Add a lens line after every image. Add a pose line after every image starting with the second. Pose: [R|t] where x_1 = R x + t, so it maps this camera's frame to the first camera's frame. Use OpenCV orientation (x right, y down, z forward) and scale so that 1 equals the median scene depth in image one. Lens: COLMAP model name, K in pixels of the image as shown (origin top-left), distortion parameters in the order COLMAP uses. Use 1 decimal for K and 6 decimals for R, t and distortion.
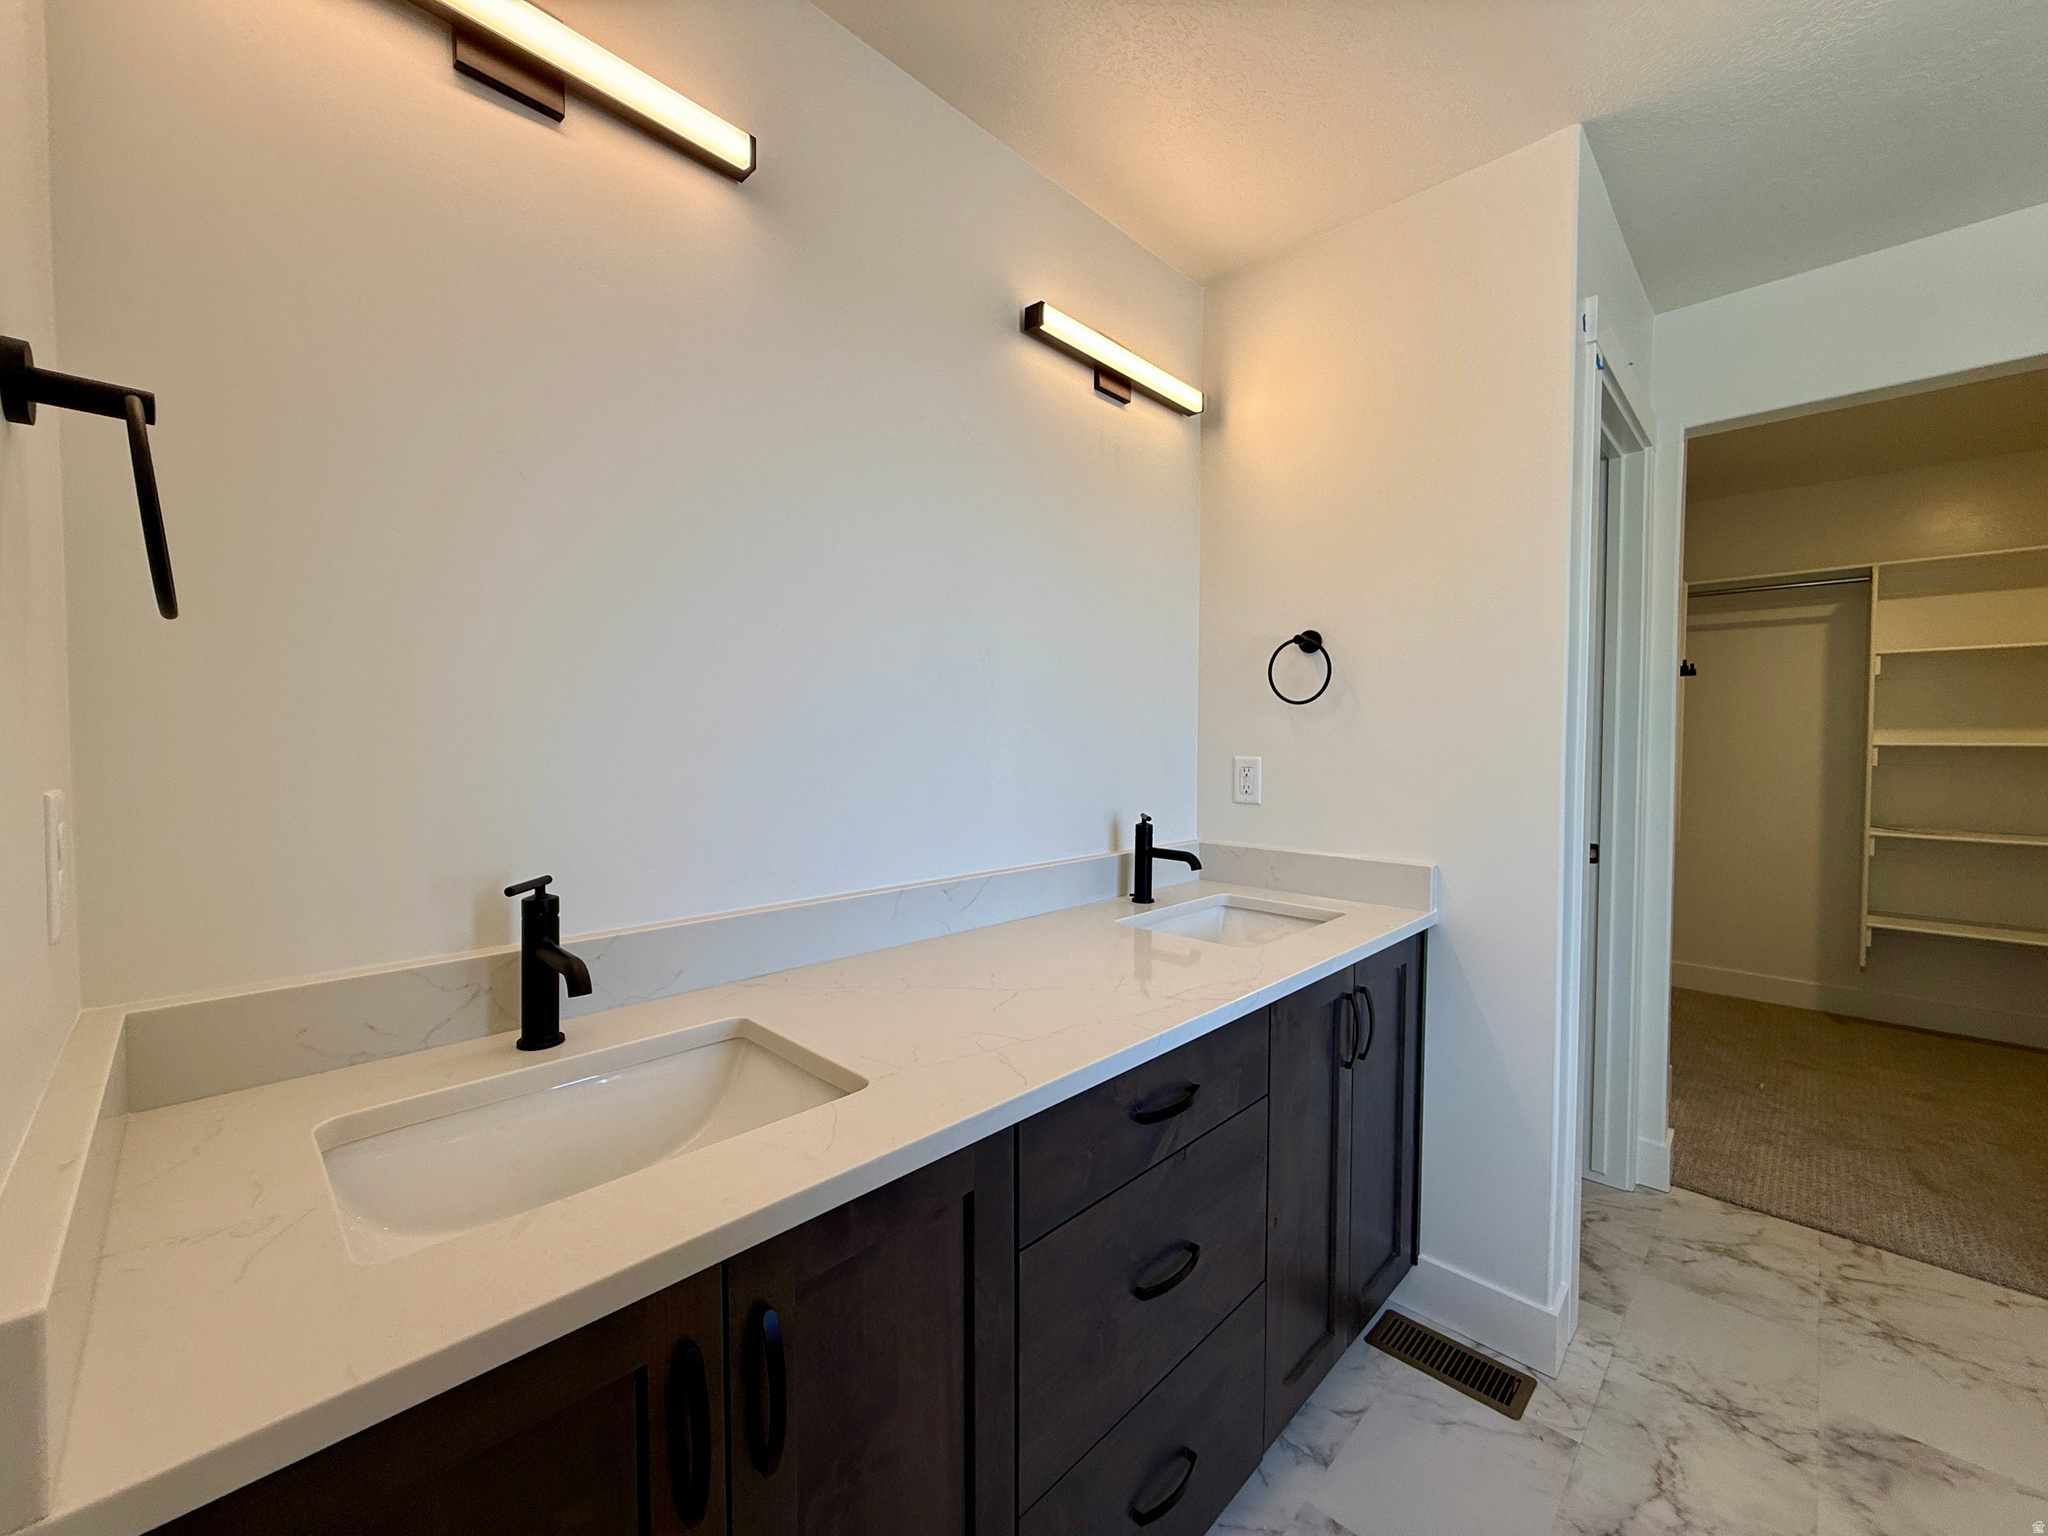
lens RADIAL K [[811.5, 0, 1026.3], [0, 811.5, 761.5], [0, 0, 1]] dist [-0.000618, -0.000101]
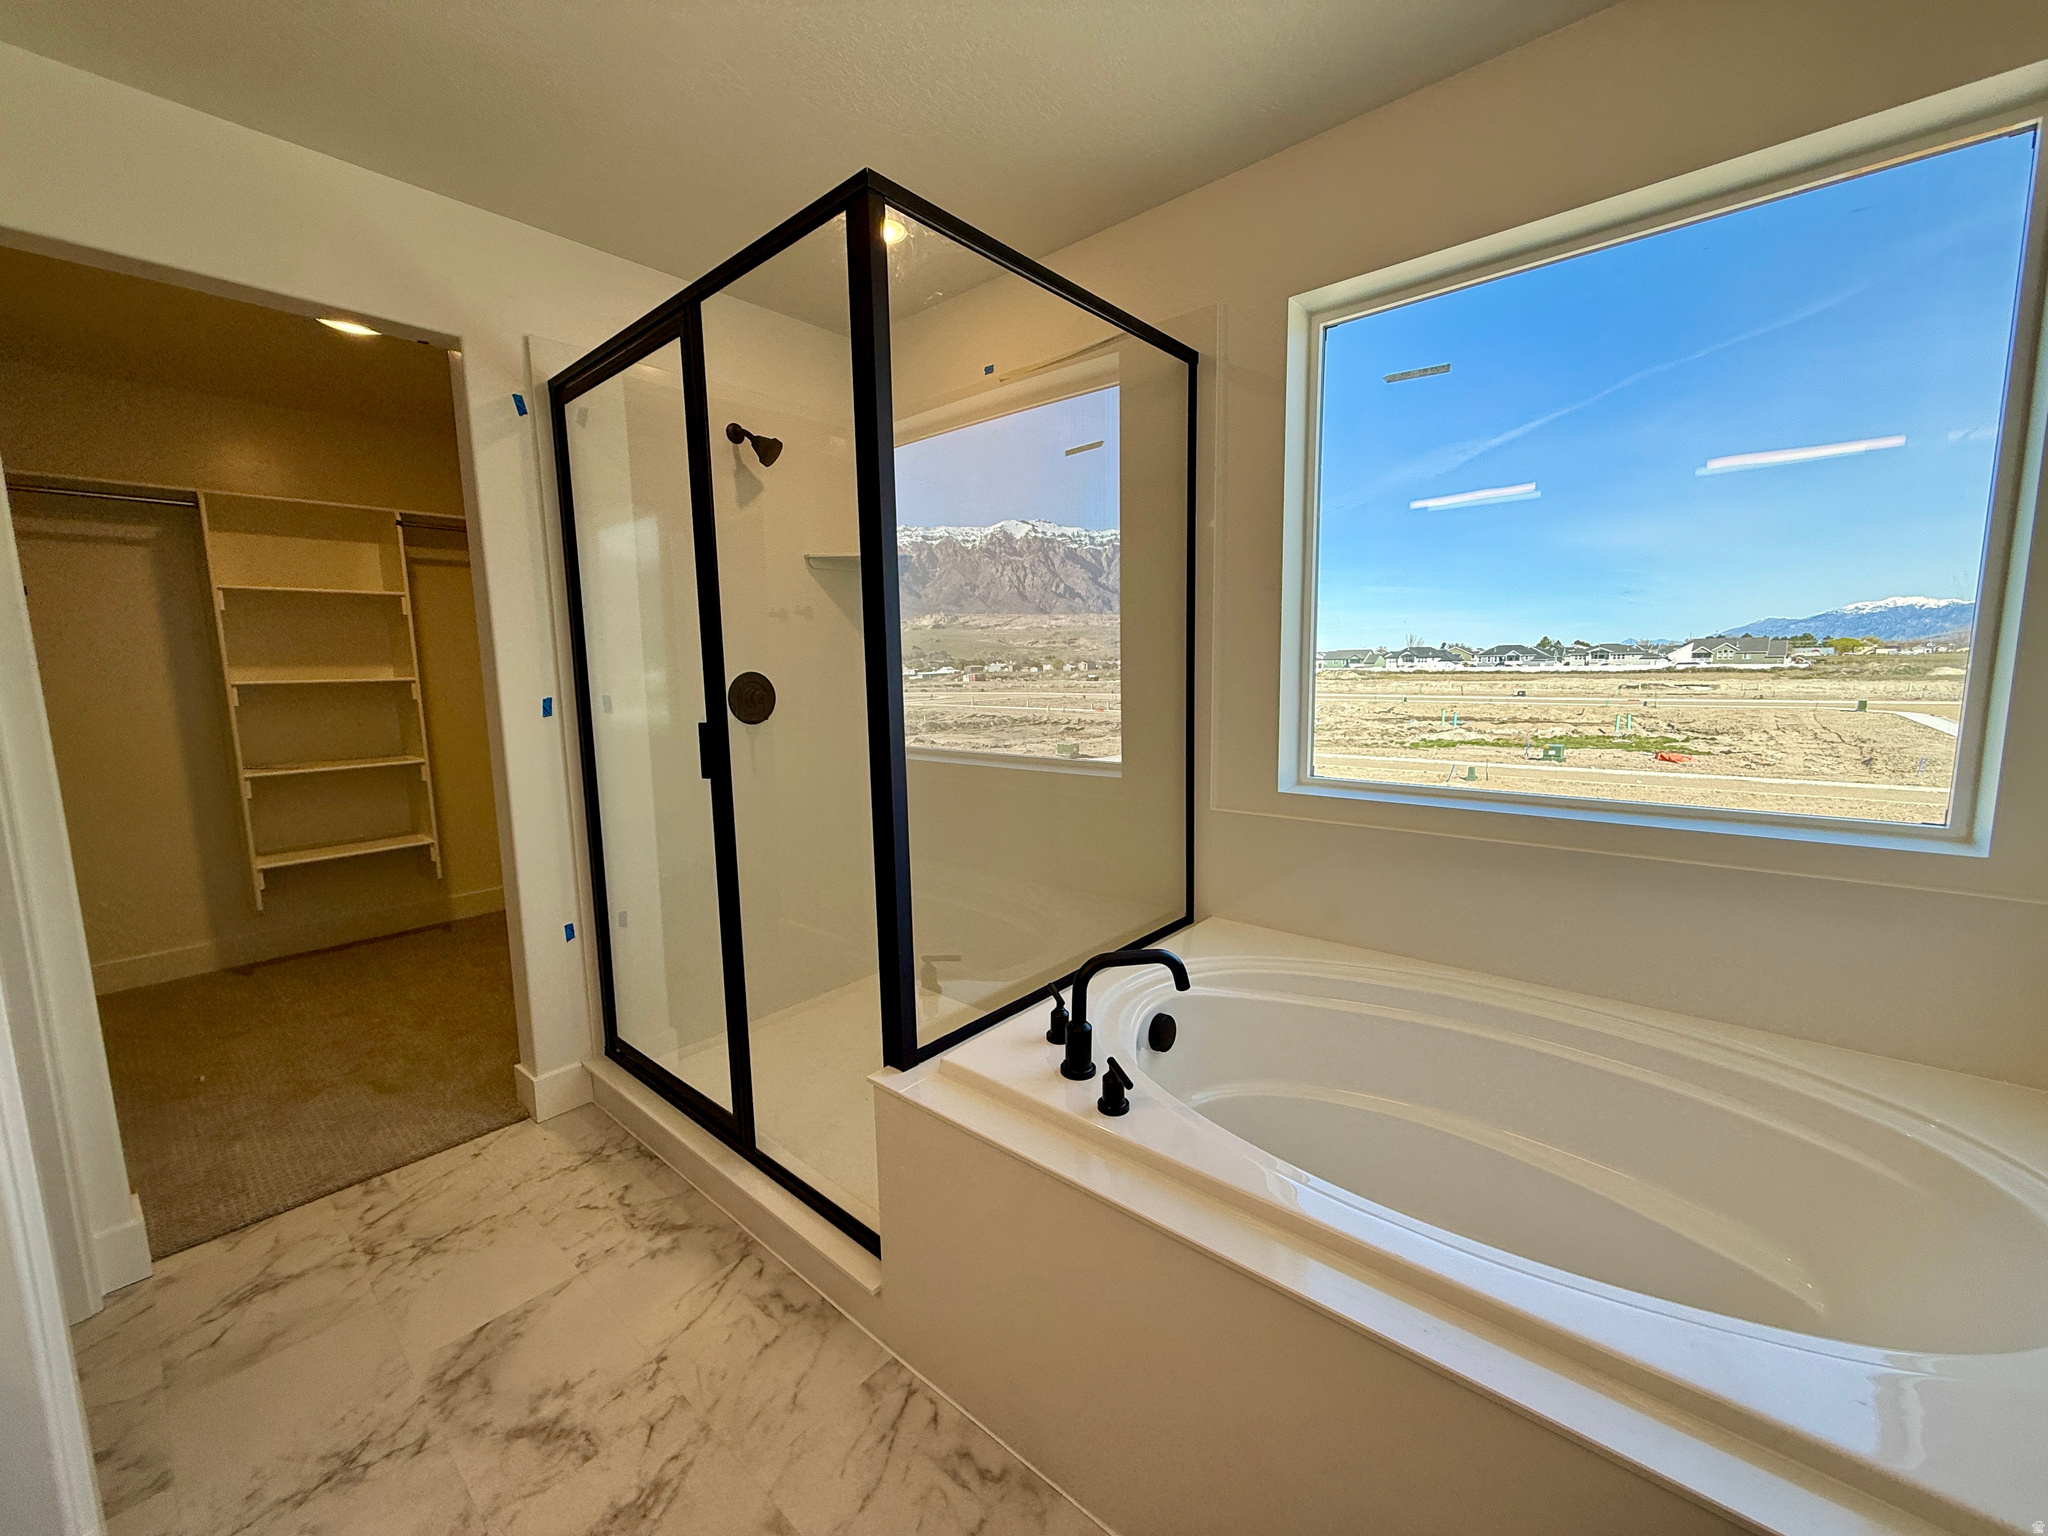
lens RADIAL K [[811.5, 0, 1022.5], [0, 811.5, 769.9], [0, 0, 1]] dist [-0.000618, -0.000101]
pose [[-0.054064, -0.129953, 0.990045, 0.057328], [0.044088, 0.990218, 0.132383, -0.011930], [-0.997564, 0.050806, -0.047805, 0.233168]]
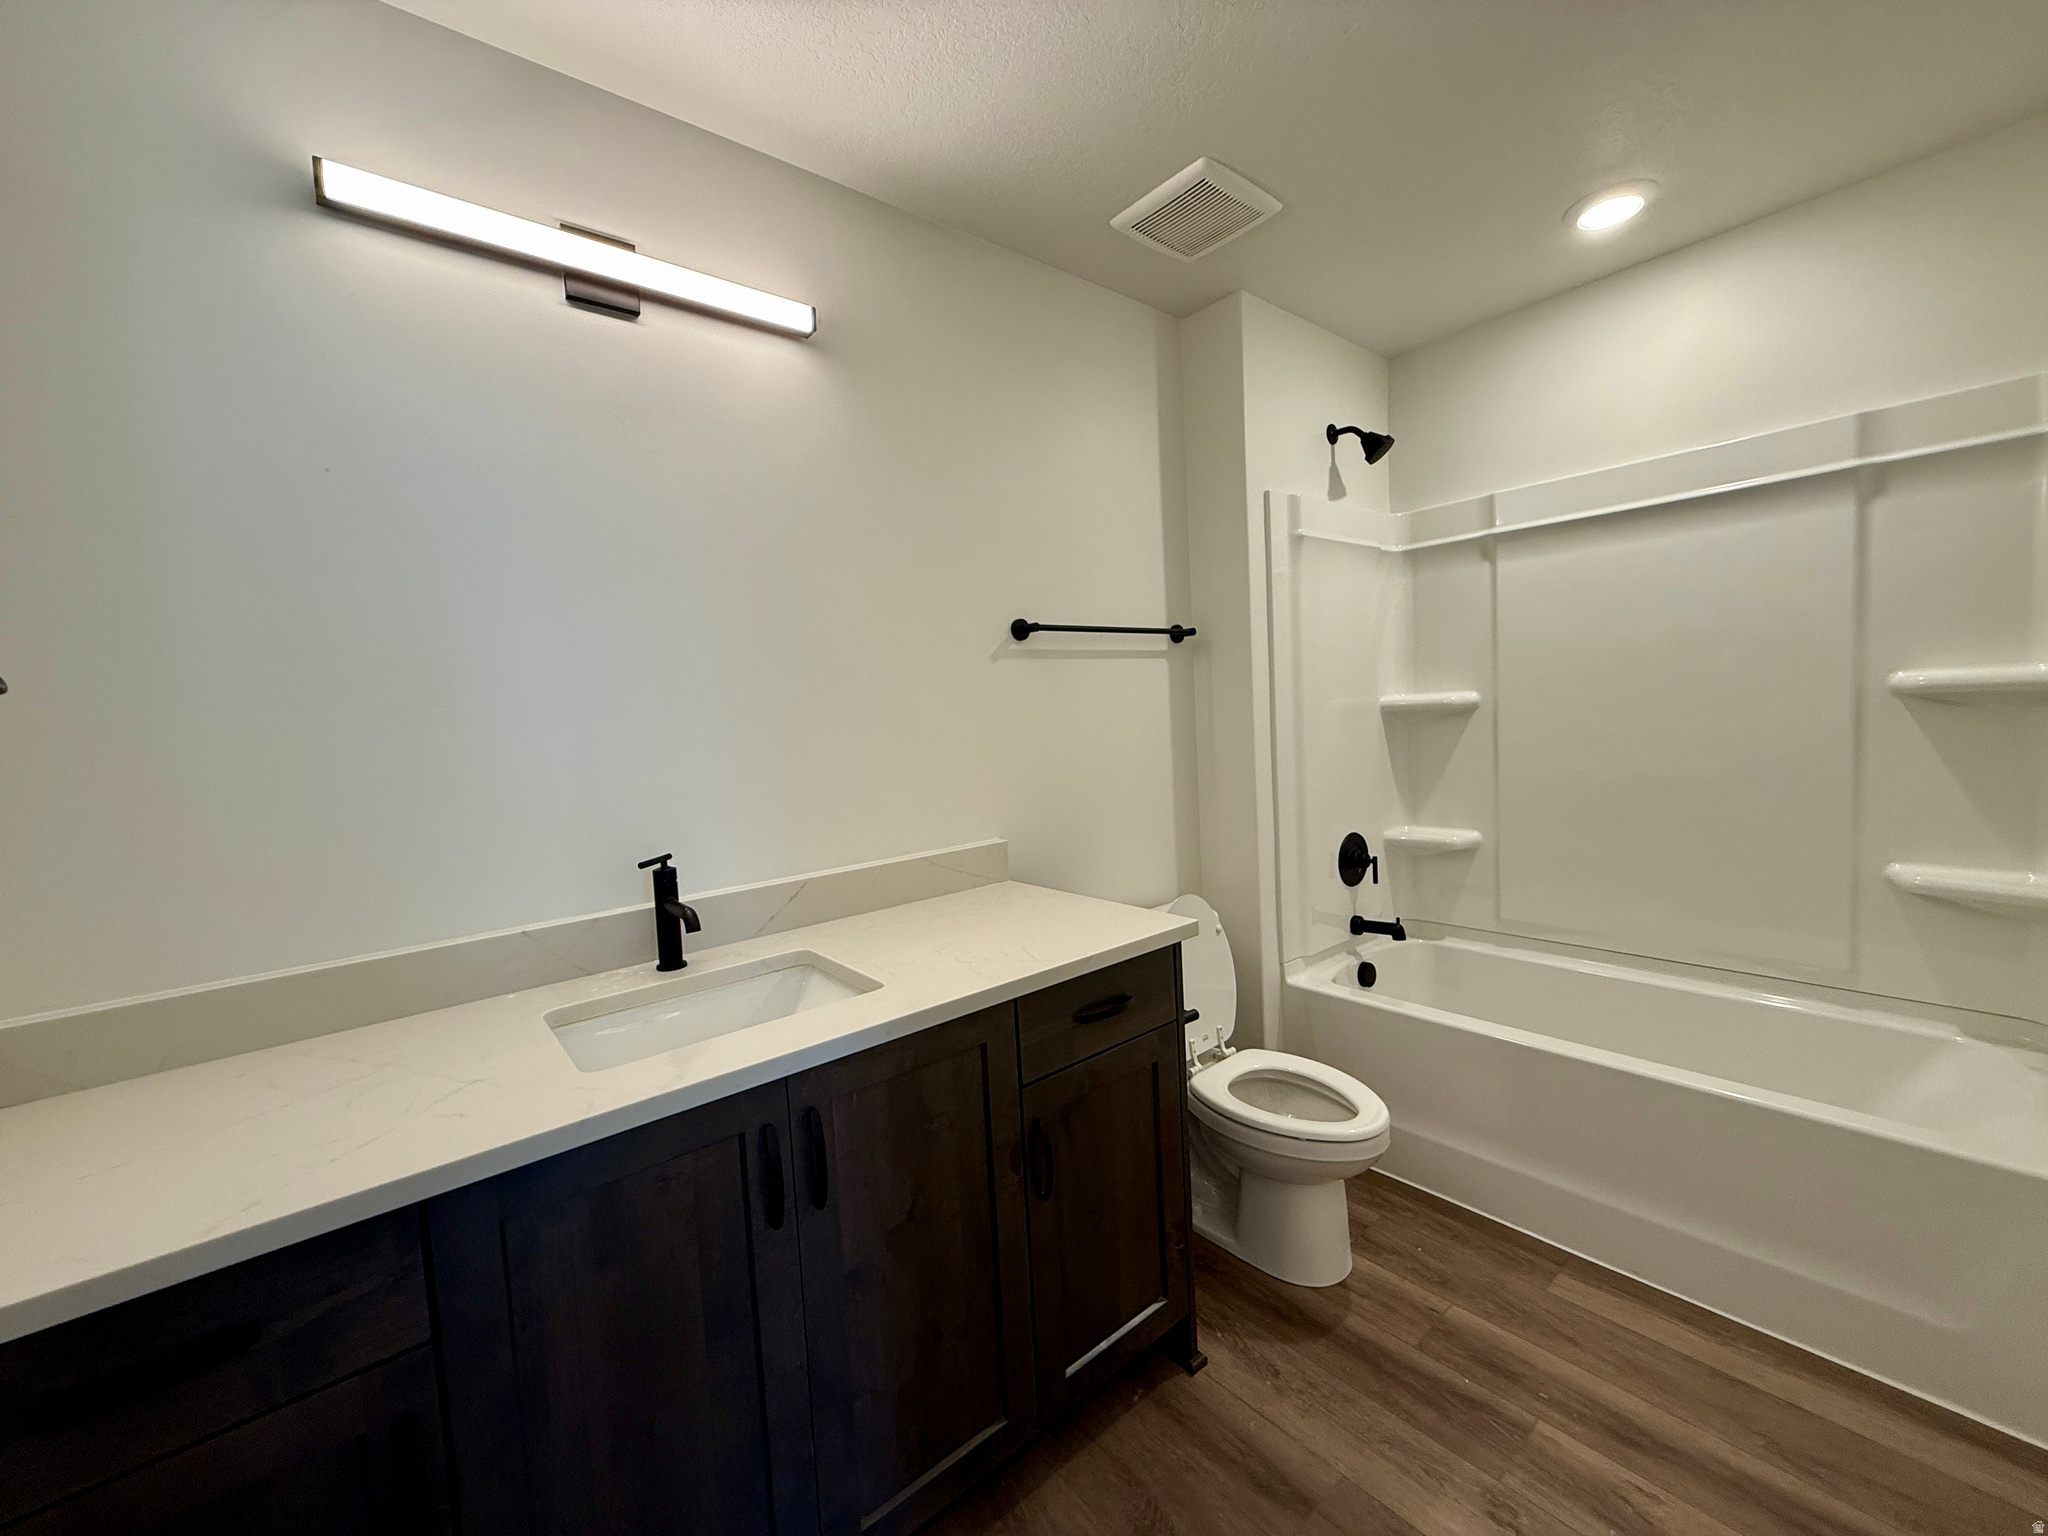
lens RADIAL K [[811.5, 0, 1023.4], [0, 811.5, 767.3], [0, 0, 1]] dist [-0.000618, -0.000101]
pose [[0.993185, -0.043227, -0.108234, 0.142875], [0.048945, 0.997512, 0.050744, -0.038742], [0.105771, -0.055696, 0.992829, -0.254076]]
